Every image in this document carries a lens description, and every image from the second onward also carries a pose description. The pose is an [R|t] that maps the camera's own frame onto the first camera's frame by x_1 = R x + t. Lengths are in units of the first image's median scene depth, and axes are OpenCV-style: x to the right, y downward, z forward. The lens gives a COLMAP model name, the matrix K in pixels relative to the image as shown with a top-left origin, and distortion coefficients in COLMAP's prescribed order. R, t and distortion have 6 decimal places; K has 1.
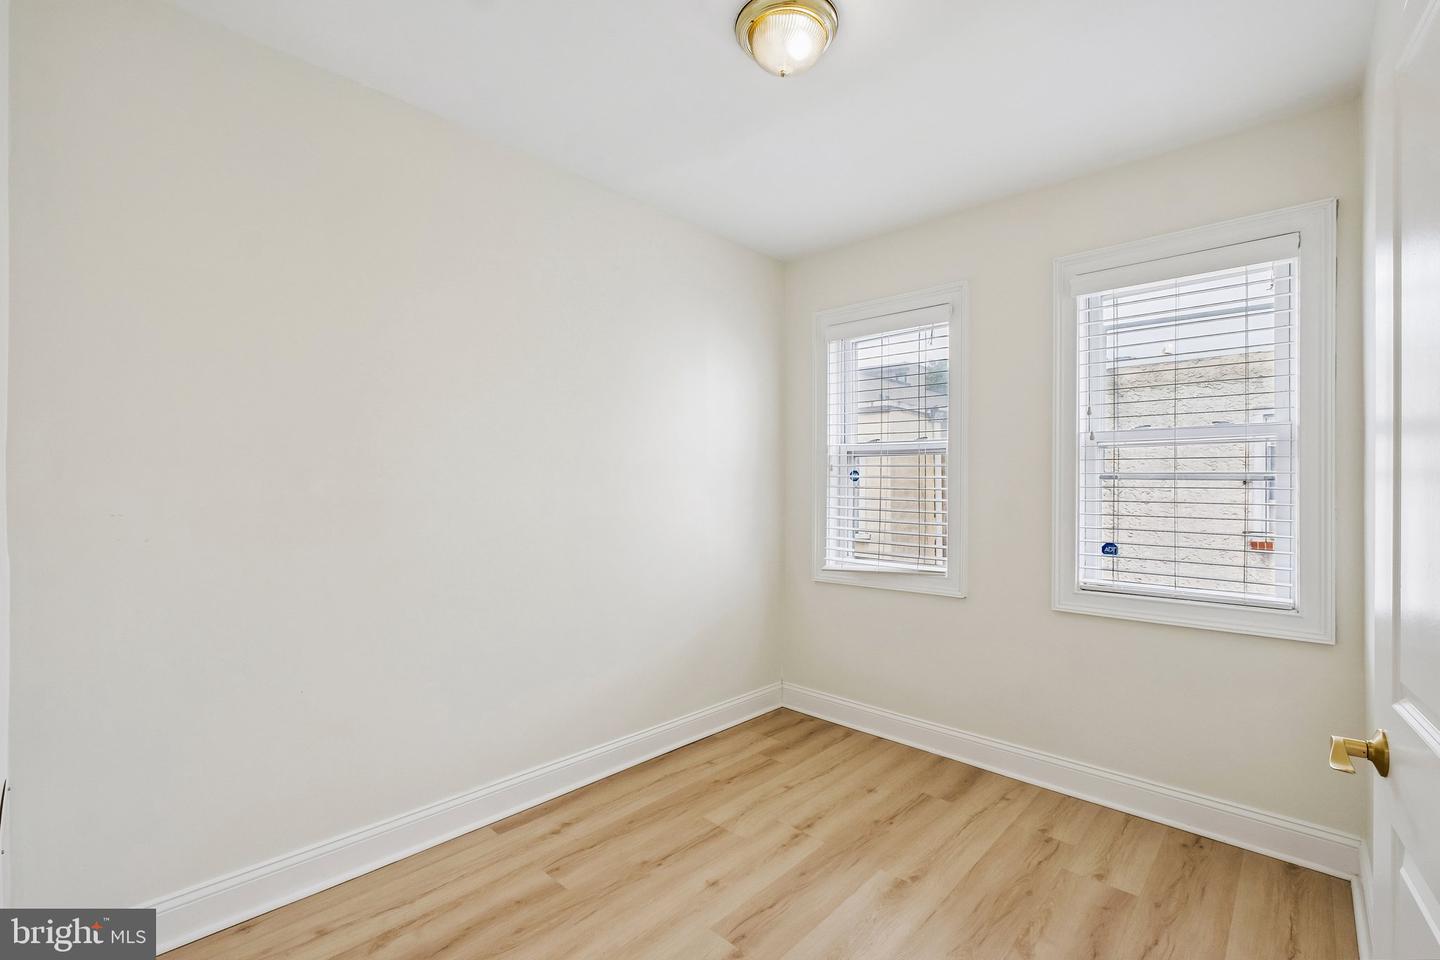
lens RADIAL K [[637.3, 0, 712.0], [0, 637.3, 486.5], [0, 0, 1]] dist [-0.002151, -0.000071]
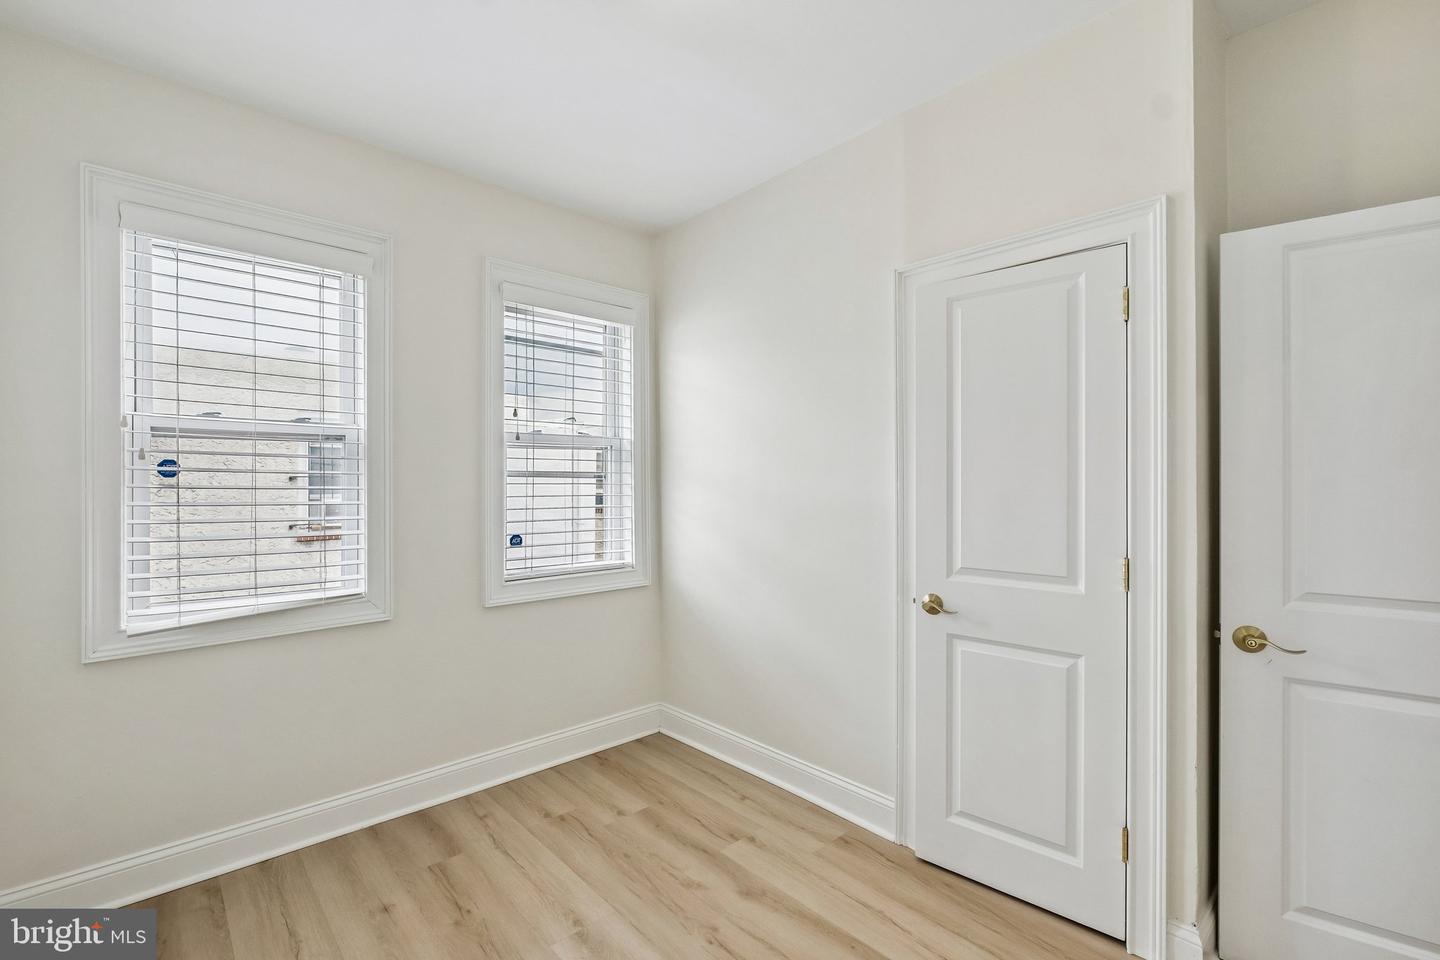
lens RADIAL K [[637.3, 0, 712.6], [0, 637.3, 475.0], [0, 0, 1]] dist [-0.002151, -0.000071]
pose [[0.078028, 0.000809, 0.996951, -0.444965], [0.000468, 1.000000, -0.000848, -0.012712], [-0.996951, 0.000533, 0.078027, 0.583980]]
